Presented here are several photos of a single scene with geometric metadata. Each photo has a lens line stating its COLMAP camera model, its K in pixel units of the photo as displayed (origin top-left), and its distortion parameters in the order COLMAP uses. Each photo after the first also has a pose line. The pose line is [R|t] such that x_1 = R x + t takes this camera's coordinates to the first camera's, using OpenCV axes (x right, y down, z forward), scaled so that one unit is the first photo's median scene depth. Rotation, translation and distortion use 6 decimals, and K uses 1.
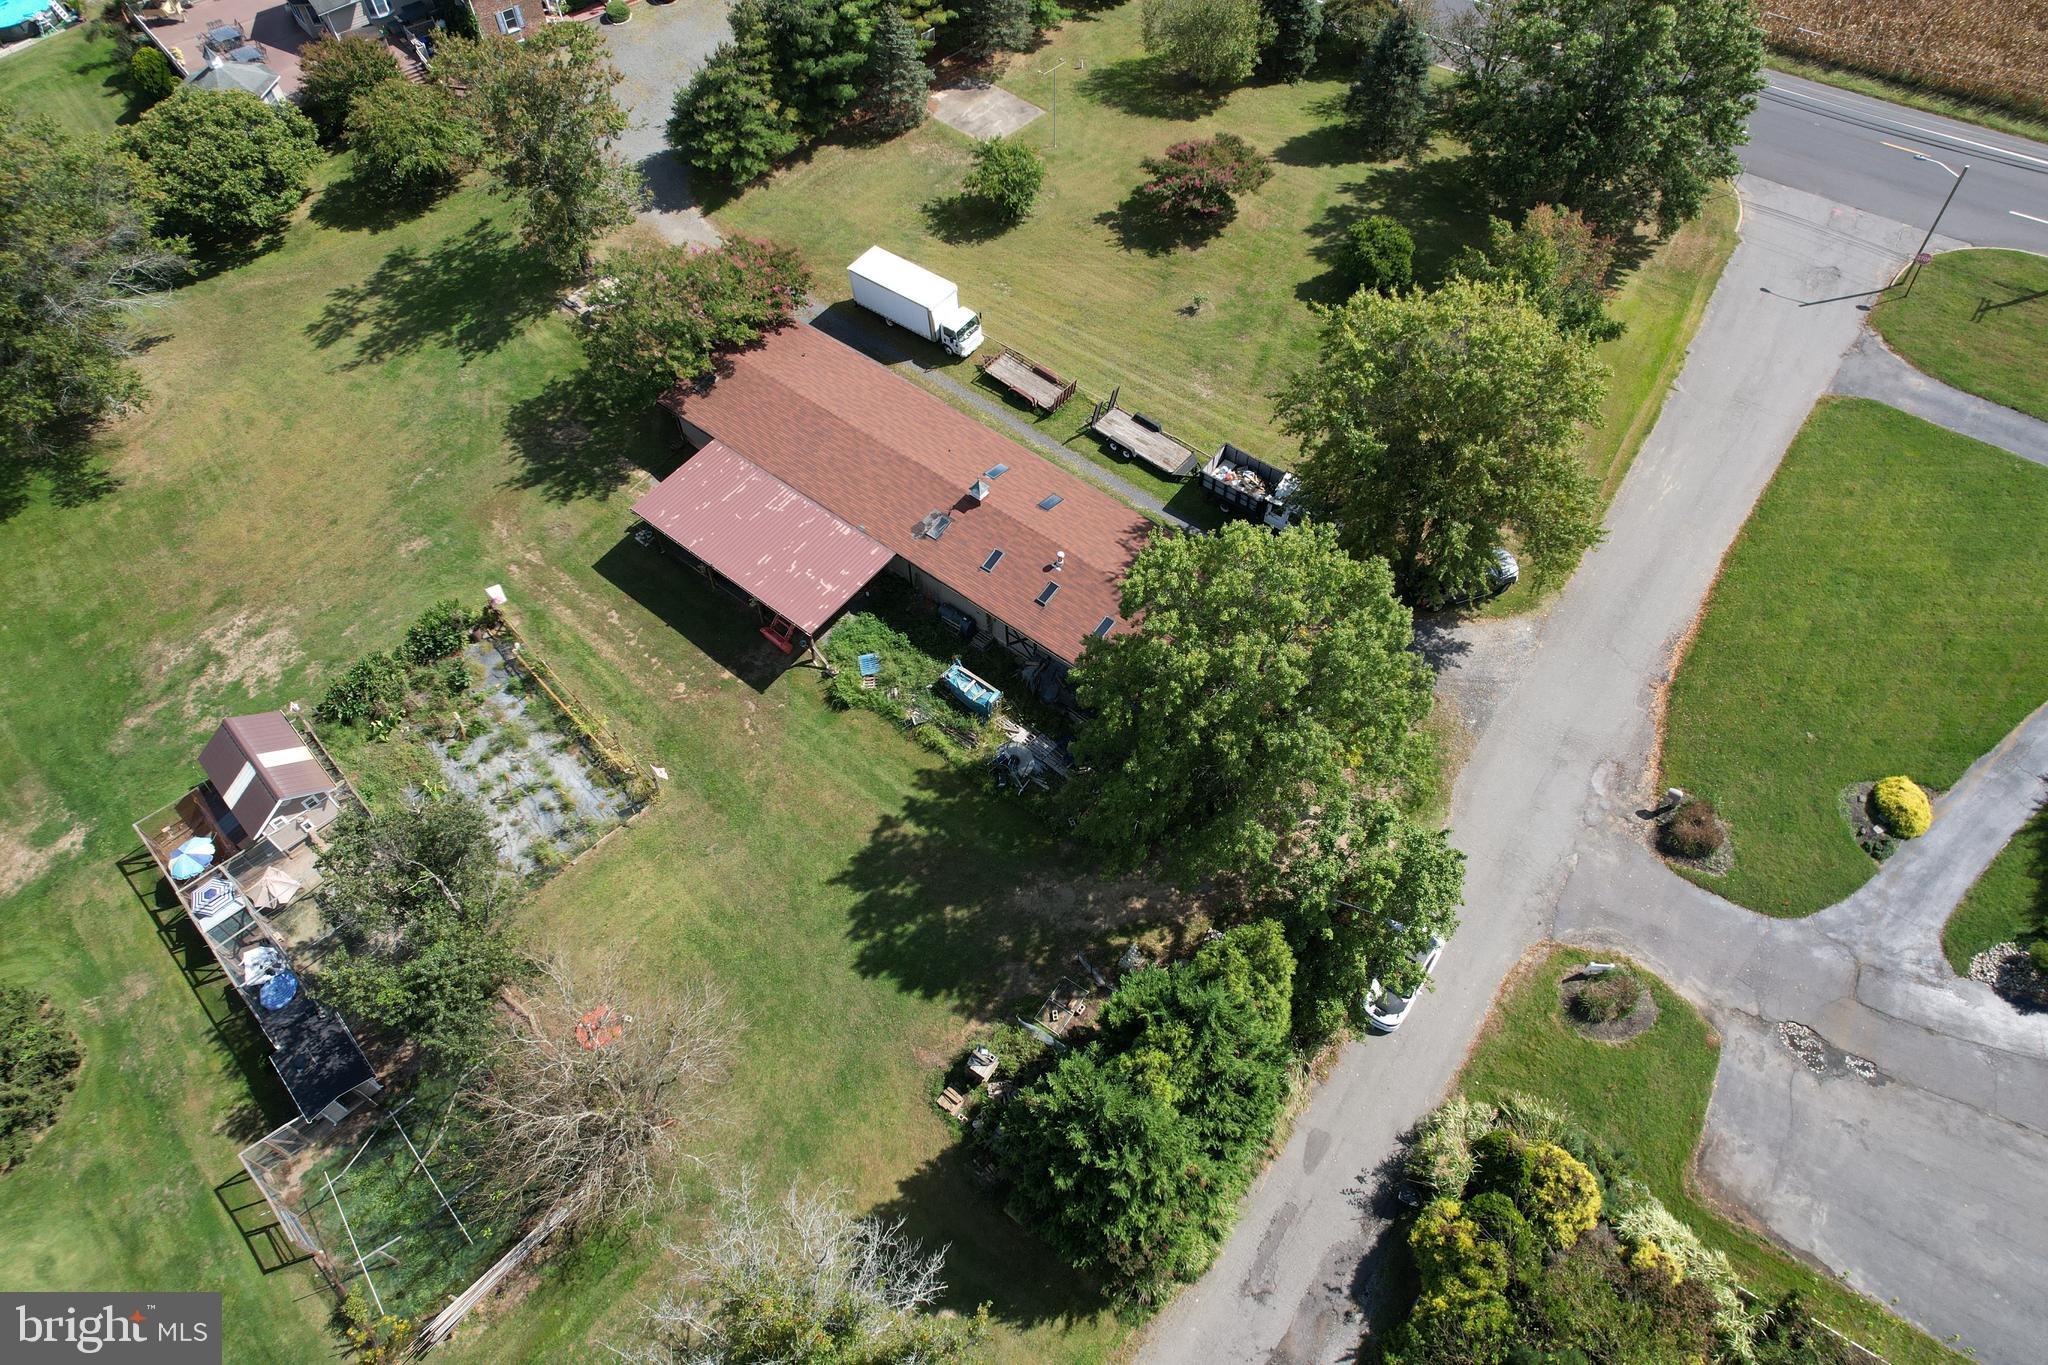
lens RADIAL K [[1305.8, 0, 1026.9], [0, 1305.8, 675.3], [0, 0, 1]] dist [-0.073211, 0.065746]
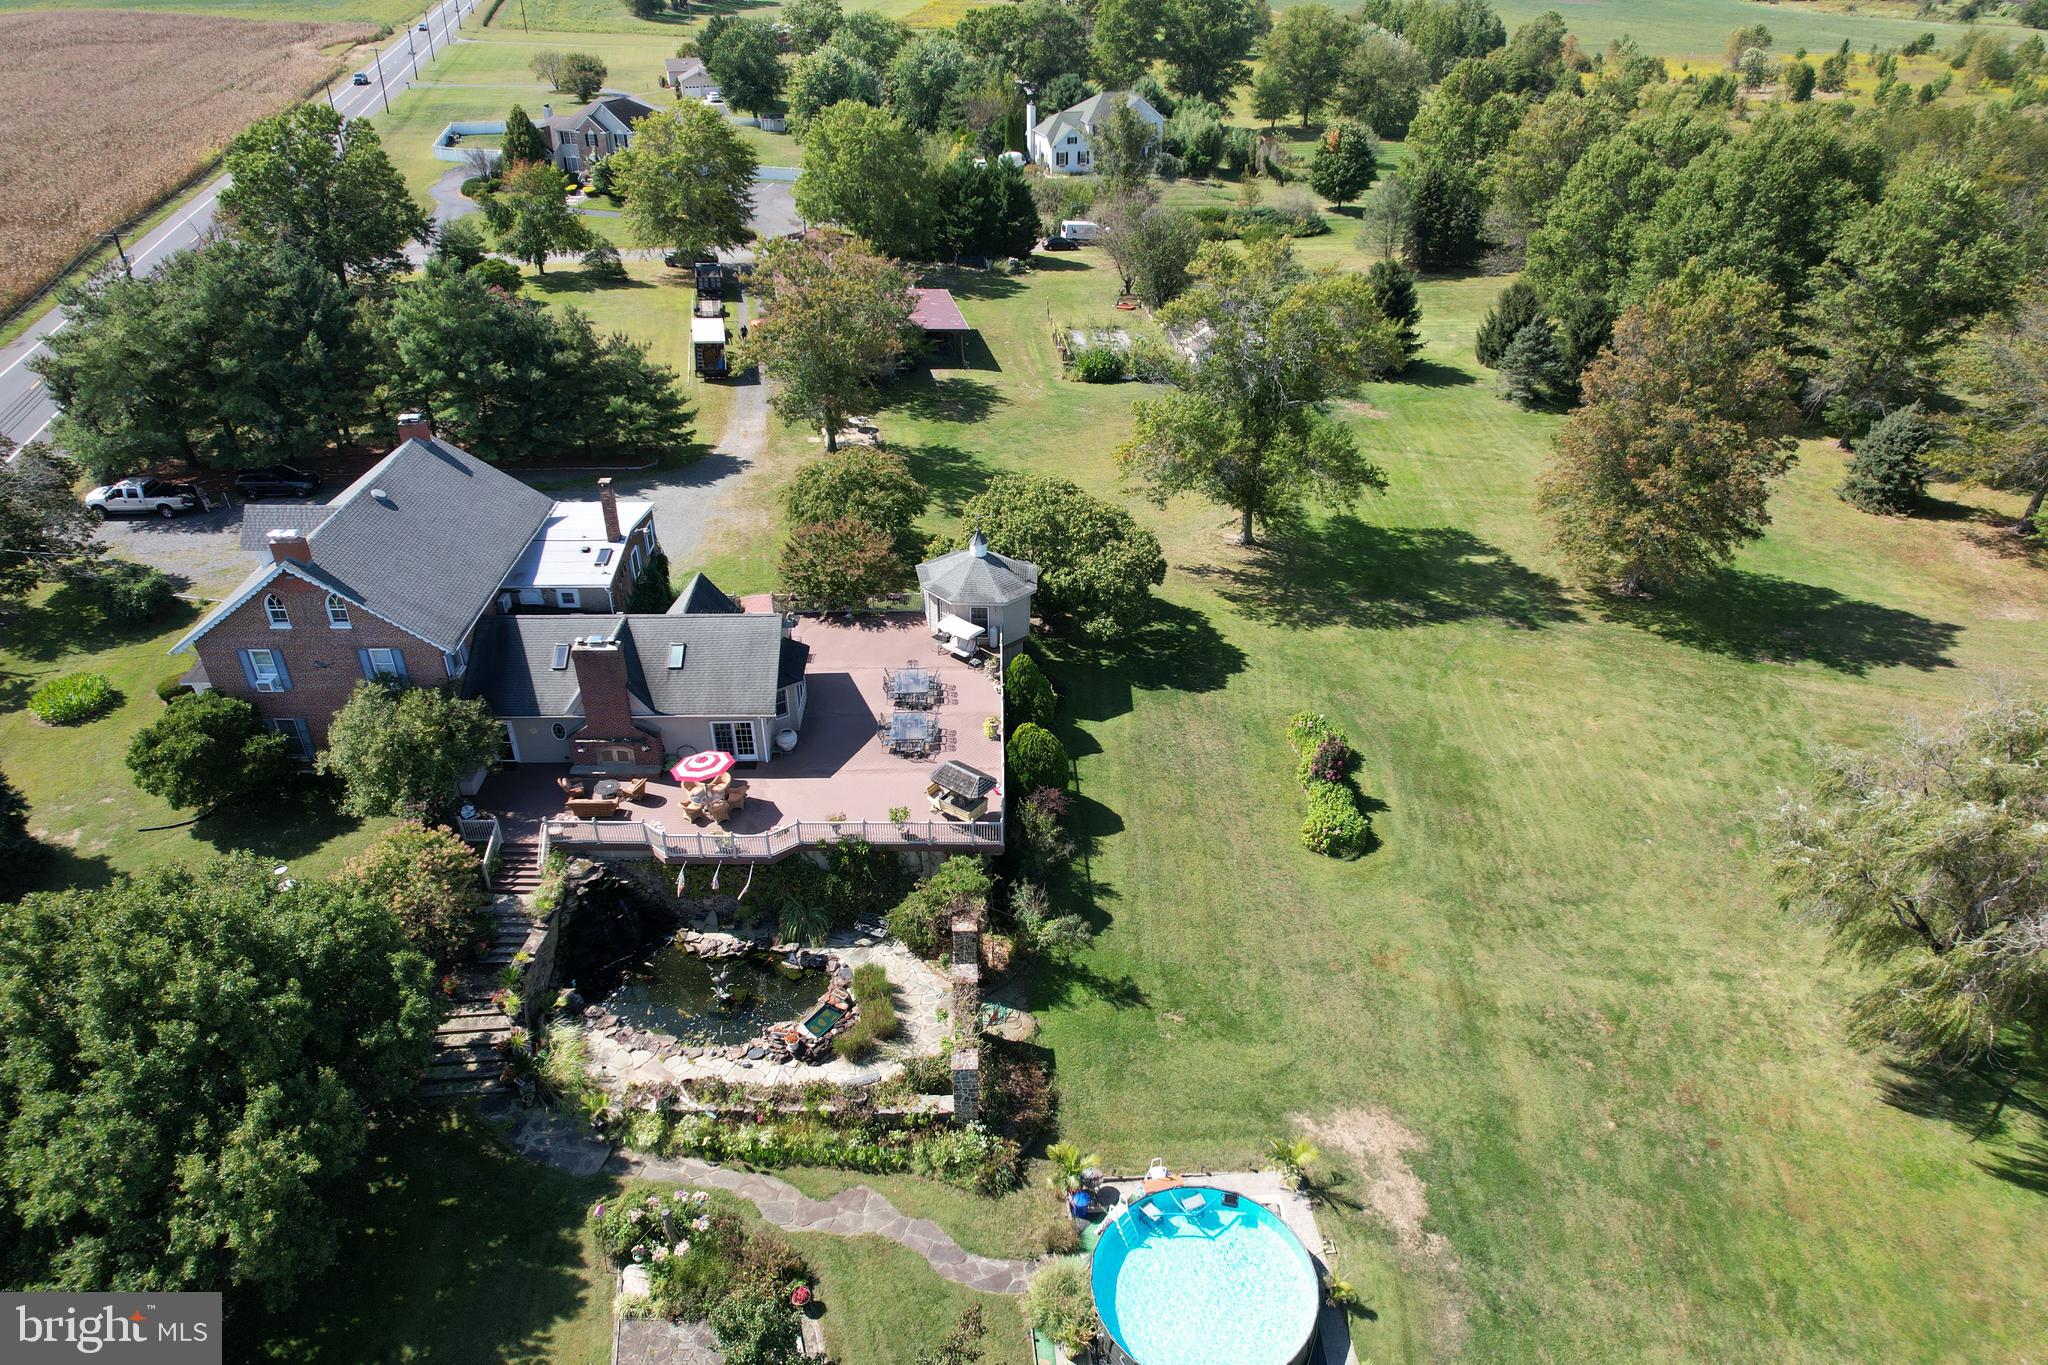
lens RADIAL K [[1305.8, 0, 1031.0], [0, 1305.8, 688.6], [0, 0, 1]] dist [-0.073211, 0.065746]
pose [[-0.773184, -0.333029, 0.539702, -1.335269], [0.509962, 0.179405, 0.841281, -1.325890], [-0.376996, 0.925692, 0.031120, 1.272479]]
